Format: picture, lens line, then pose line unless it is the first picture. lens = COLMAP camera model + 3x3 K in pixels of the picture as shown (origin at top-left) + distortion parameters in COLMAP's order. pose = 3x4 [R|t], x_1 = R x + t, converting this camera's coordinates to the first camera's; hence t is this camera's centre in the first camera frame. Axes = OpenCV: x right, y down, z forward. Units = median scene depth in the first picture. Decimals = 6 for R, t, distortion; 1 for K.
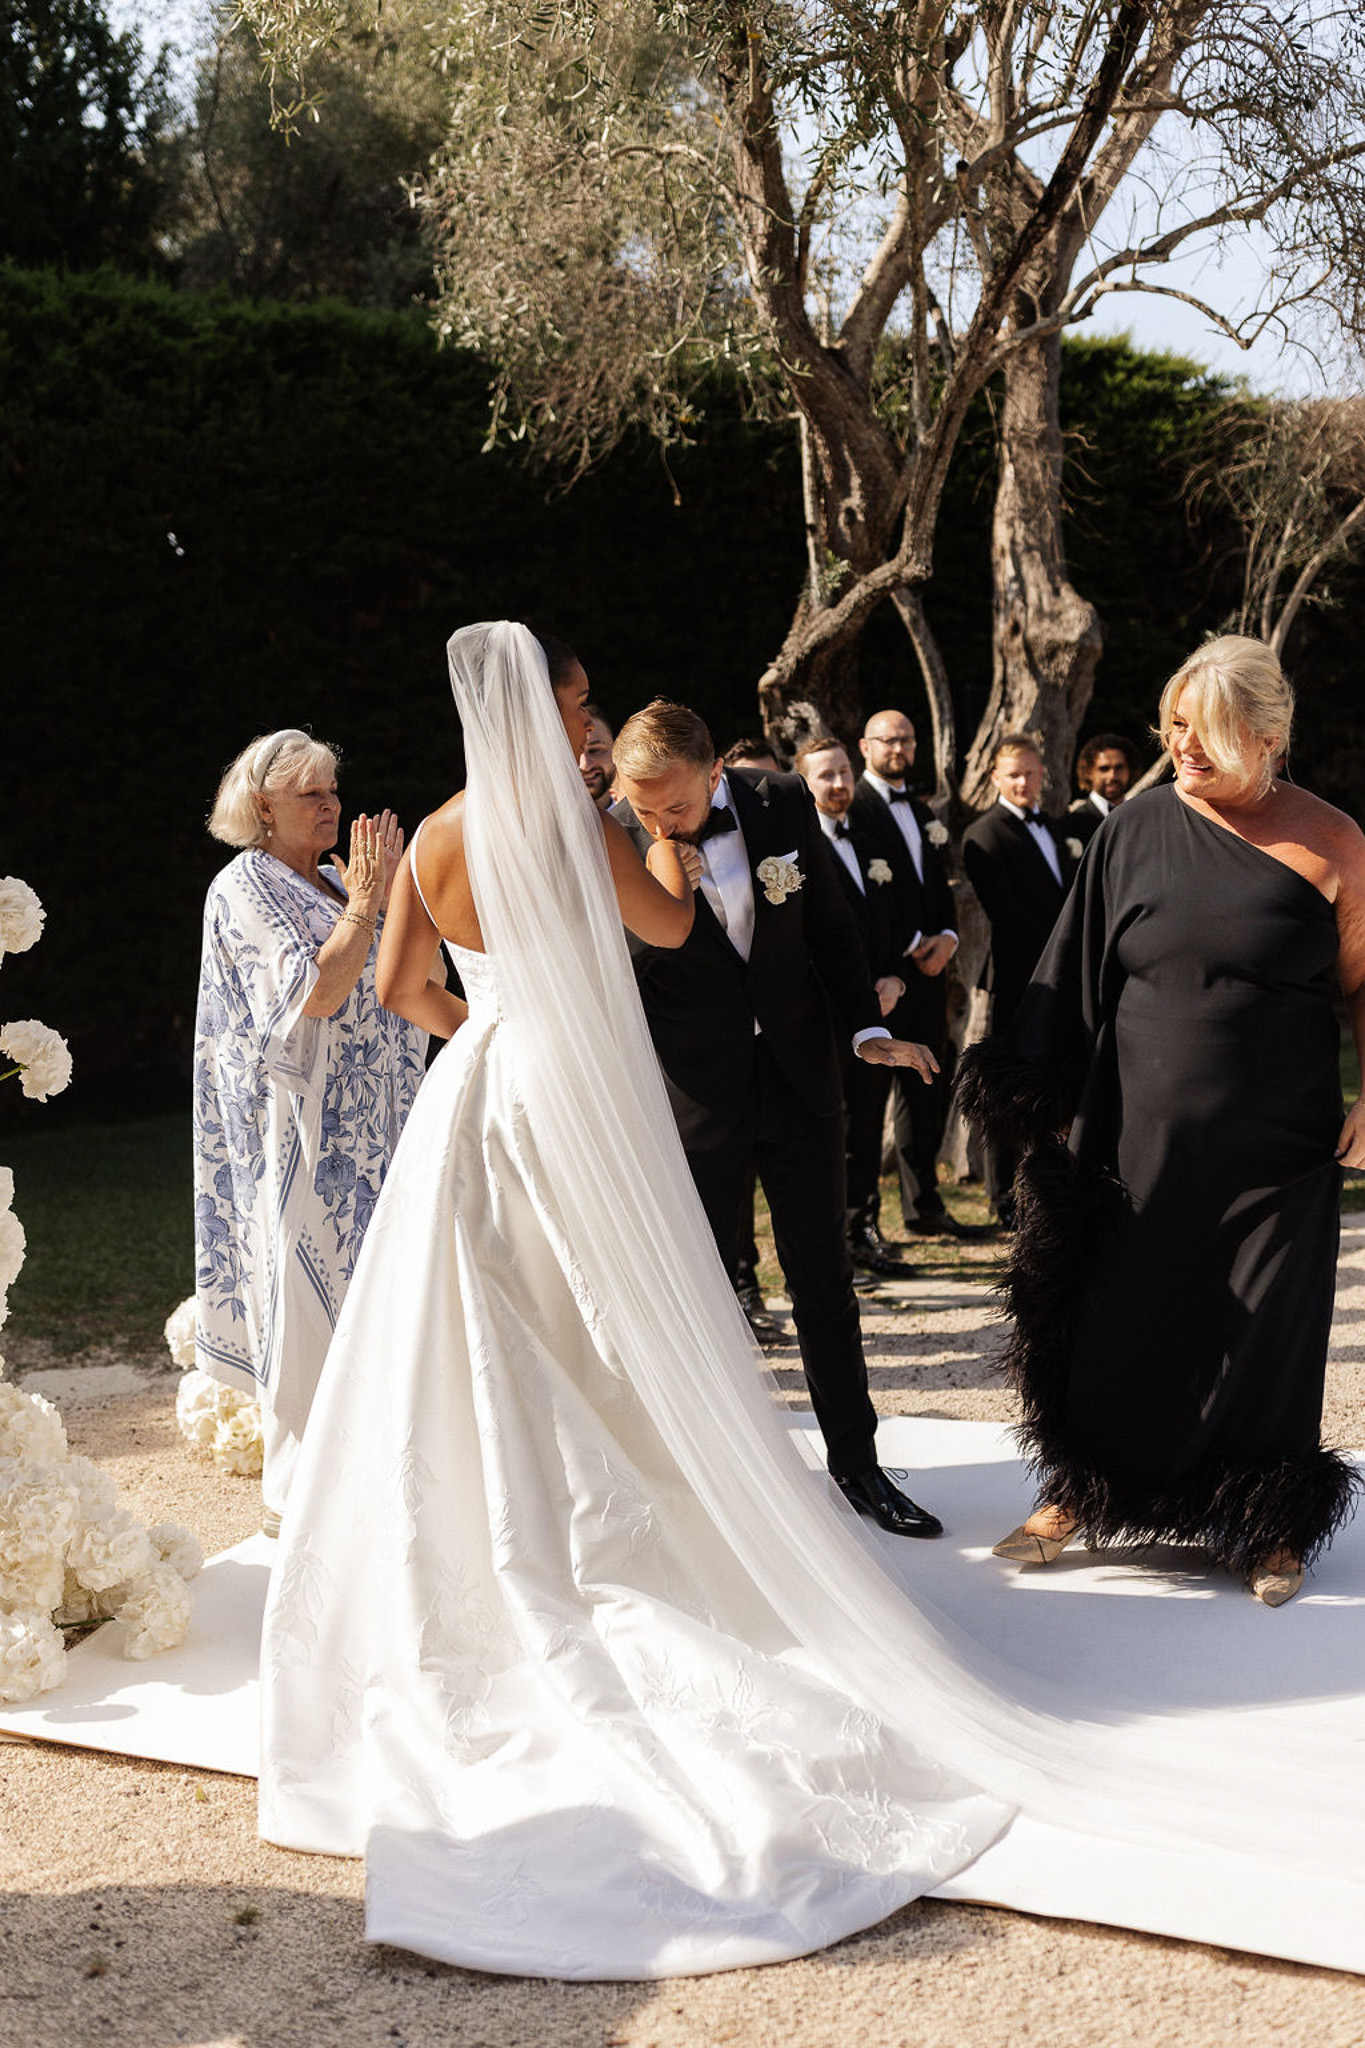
lens RADIAL K [[2053.0, 0, 682.5], [0, 2053.0, 1024.0], [0, 0, 1]] dist [-0.007711, 0.005625]
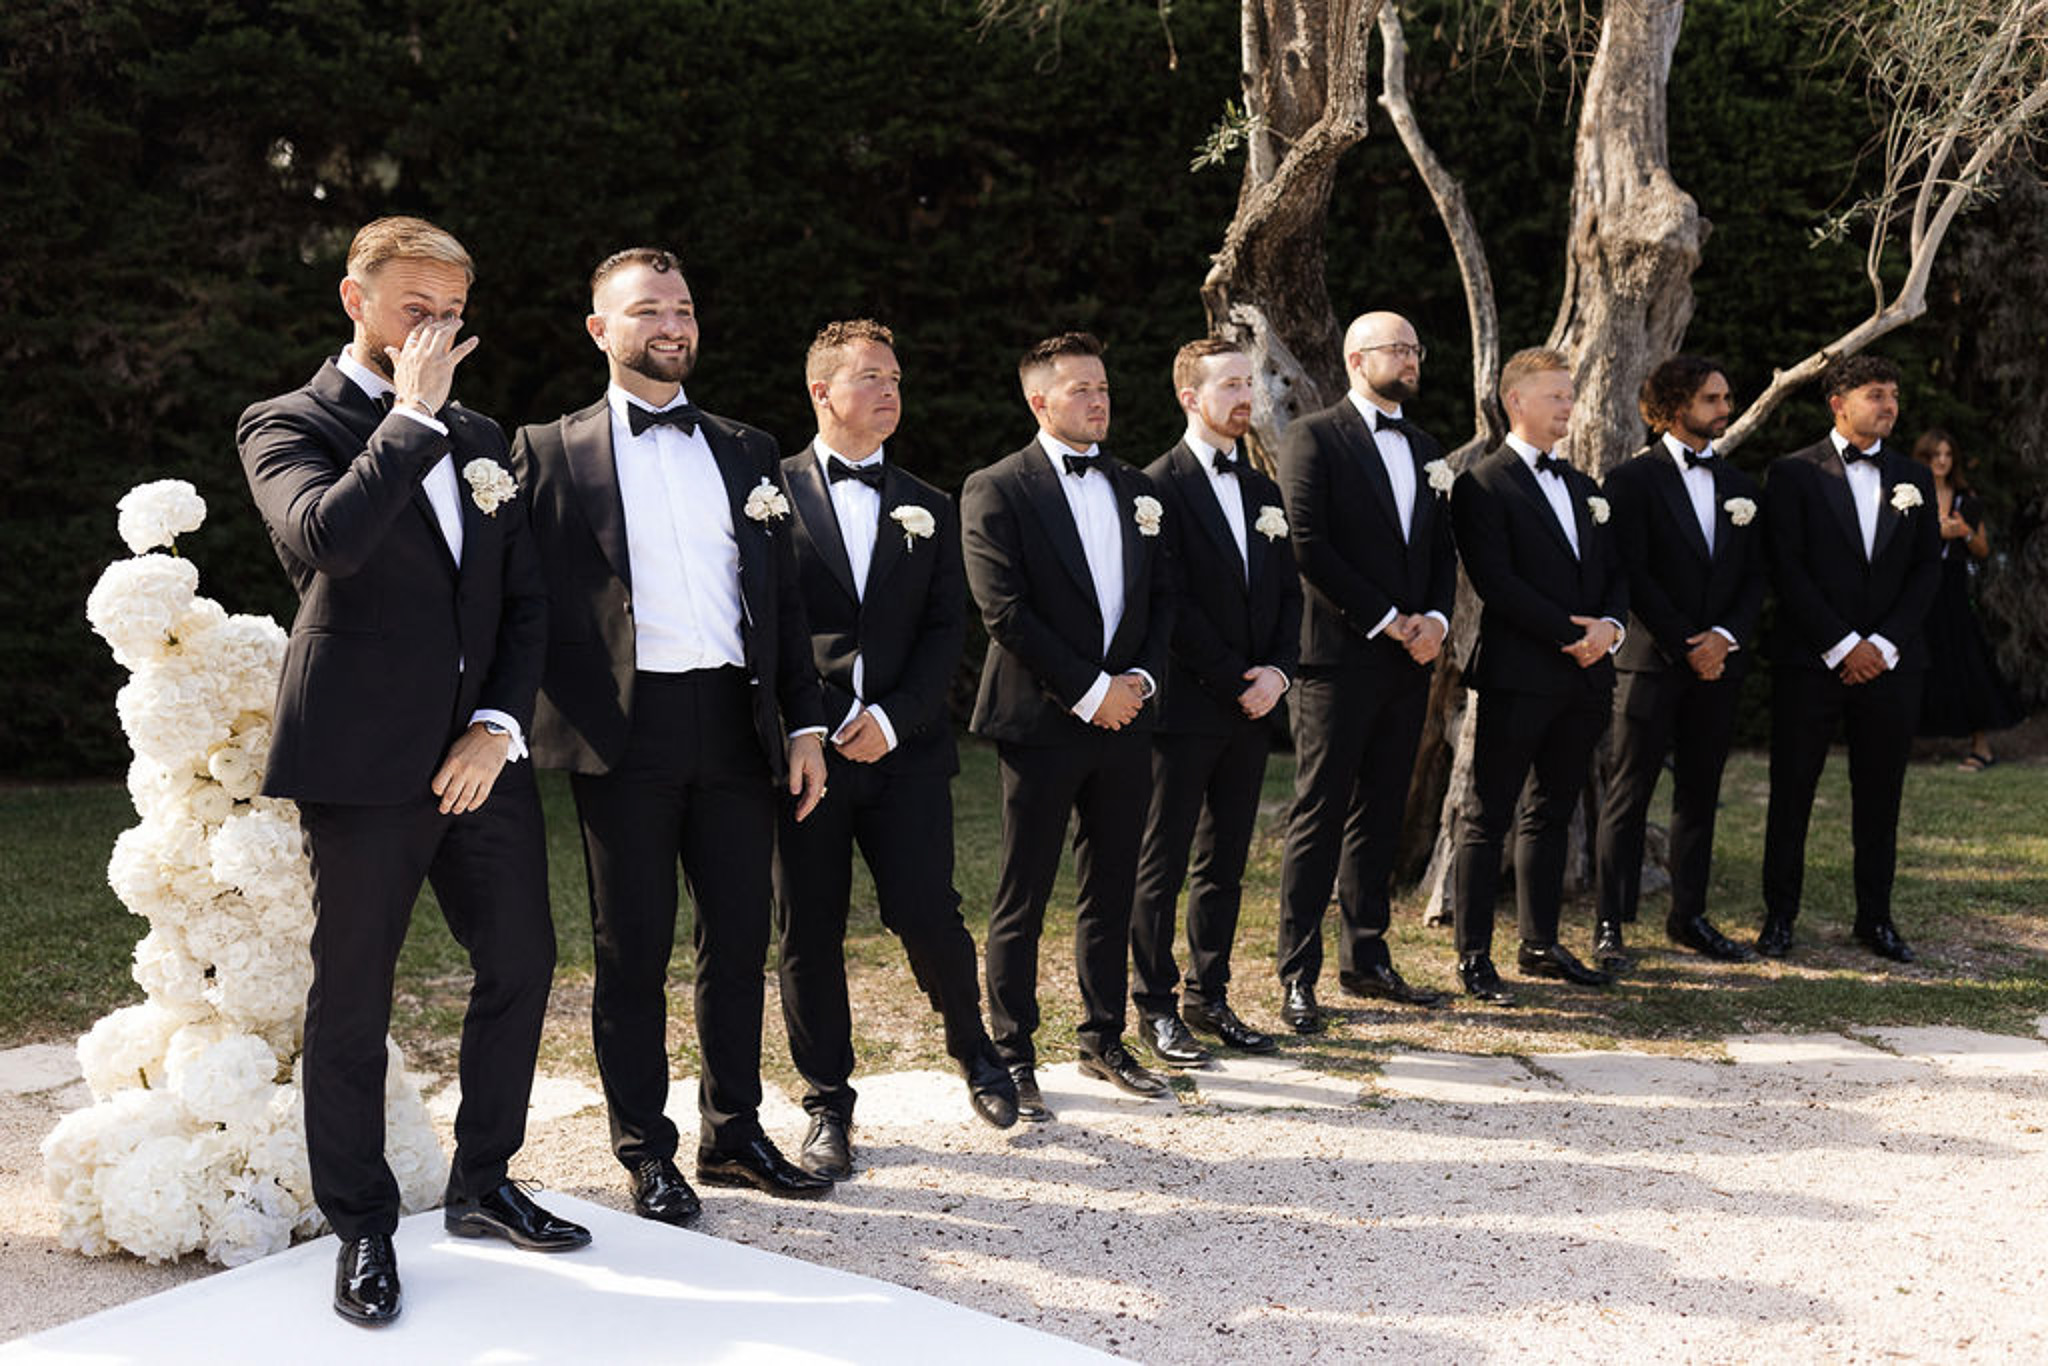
lens RADIAL K [[2056.8, 0, 1024.0], [0, 2056.8, 683.0], [0, 0, 1]] dist [0.002342, -0.015276]
pose [[0.966997, 0.072857, -0.244149, 0.160455], [-0.070940, 0.997342, 0.016647, -0.016063], [0.244713, 0.001222, 0.969595, 0.185745]]
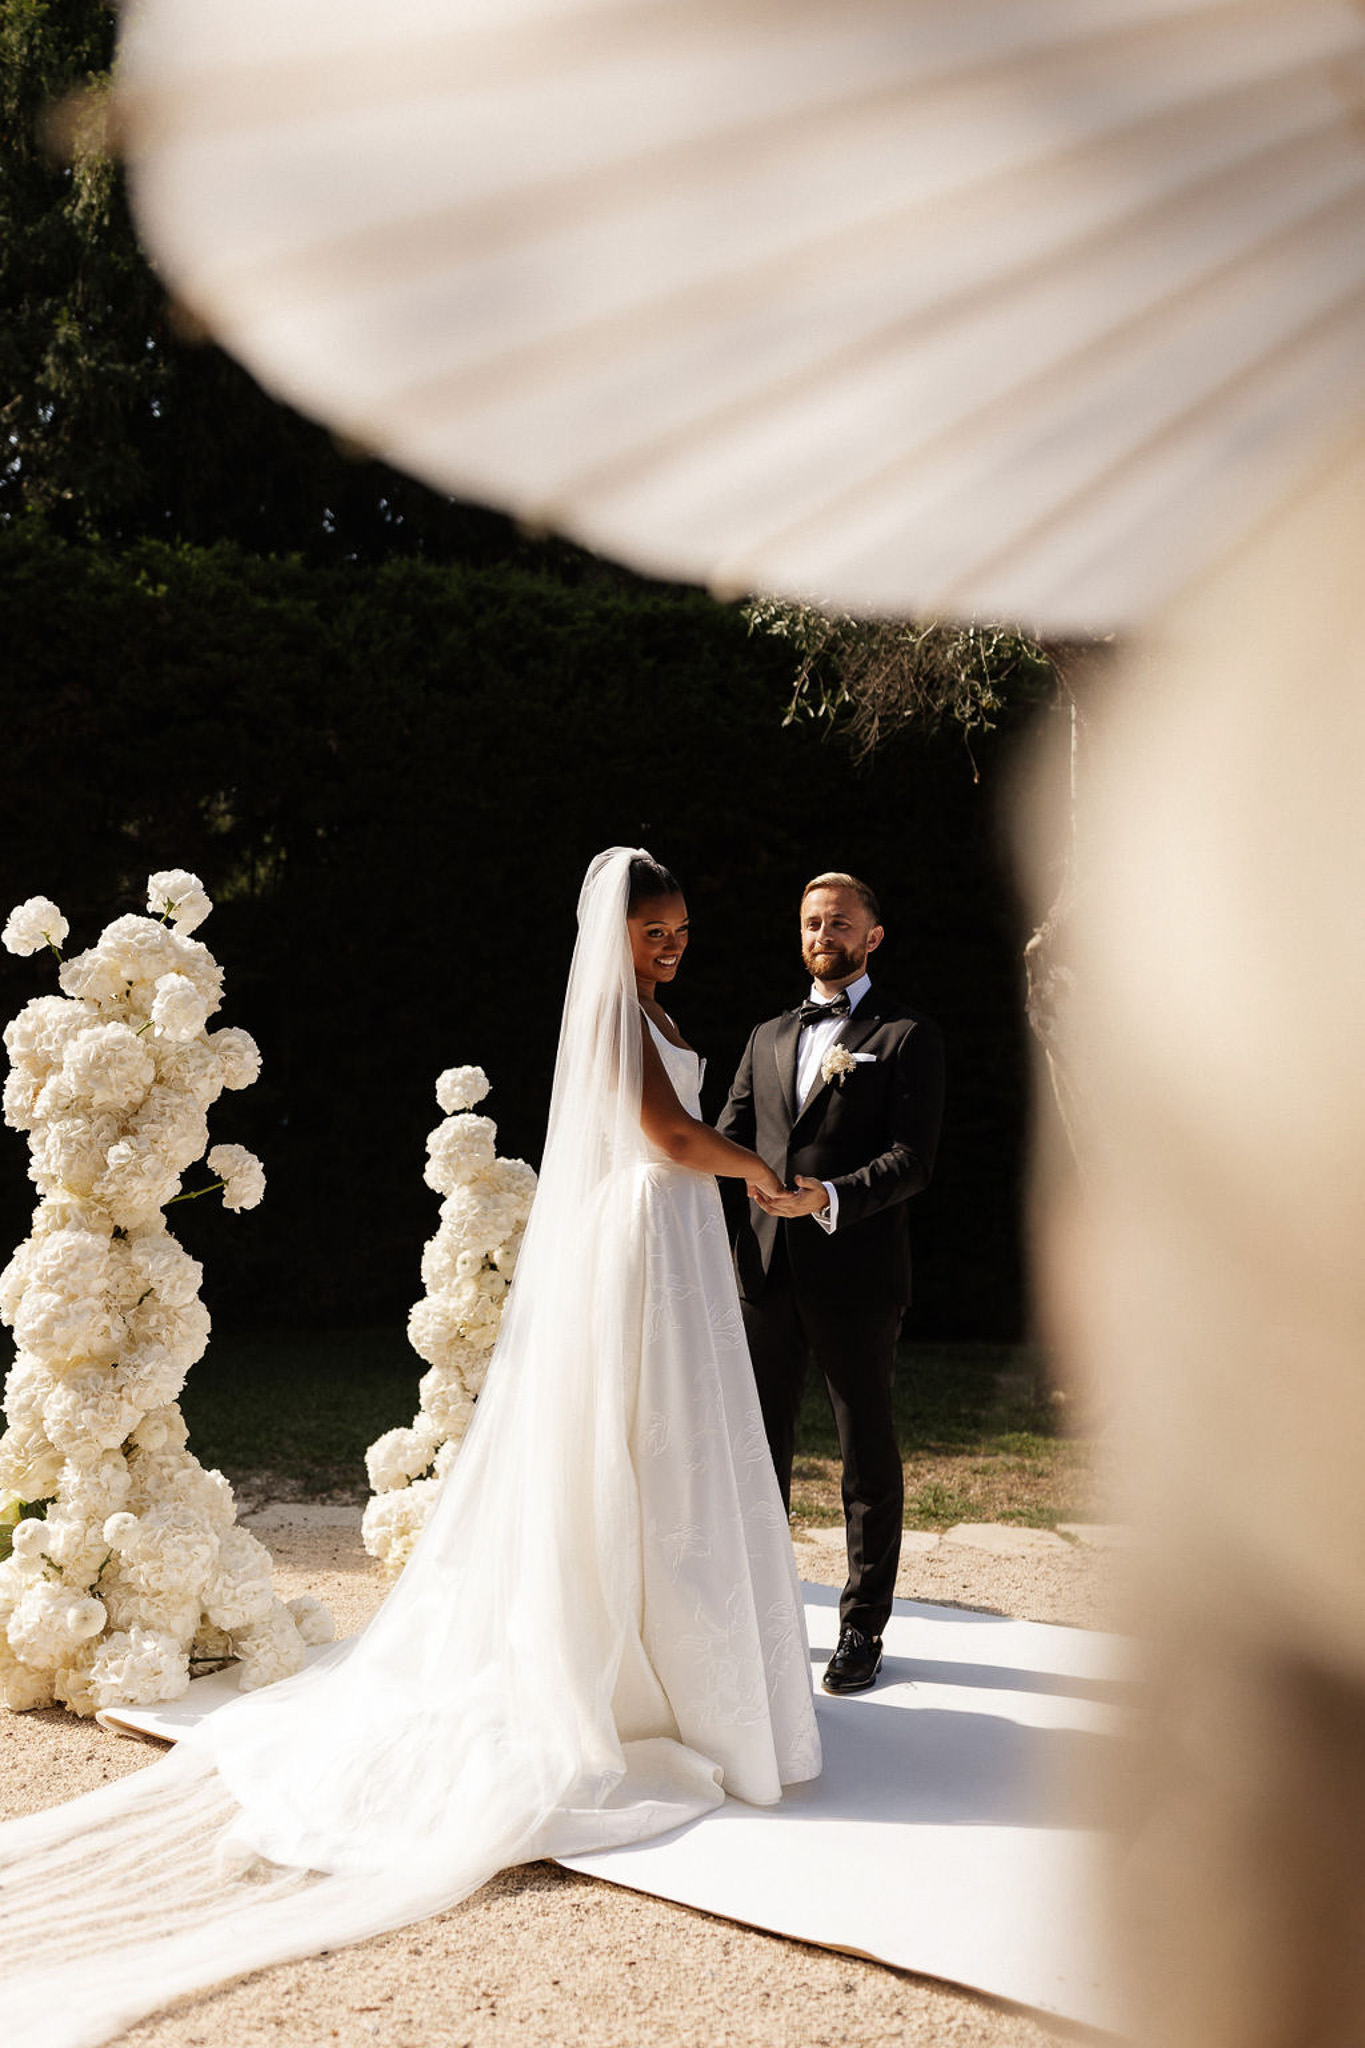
lens RADIAL K [[2056.8, 0, 624.1], [0, 2056.8, 1030.6], [0, 0, 1]] dist [0.002342, -0.015276]
pose [[0.970261, 0.065394, -0.233061, 0.078729], [-0.096661, 0.987391, -0.125366, 0.026616], [0.221924, 0.144165, 0.964347, -0.055486]]
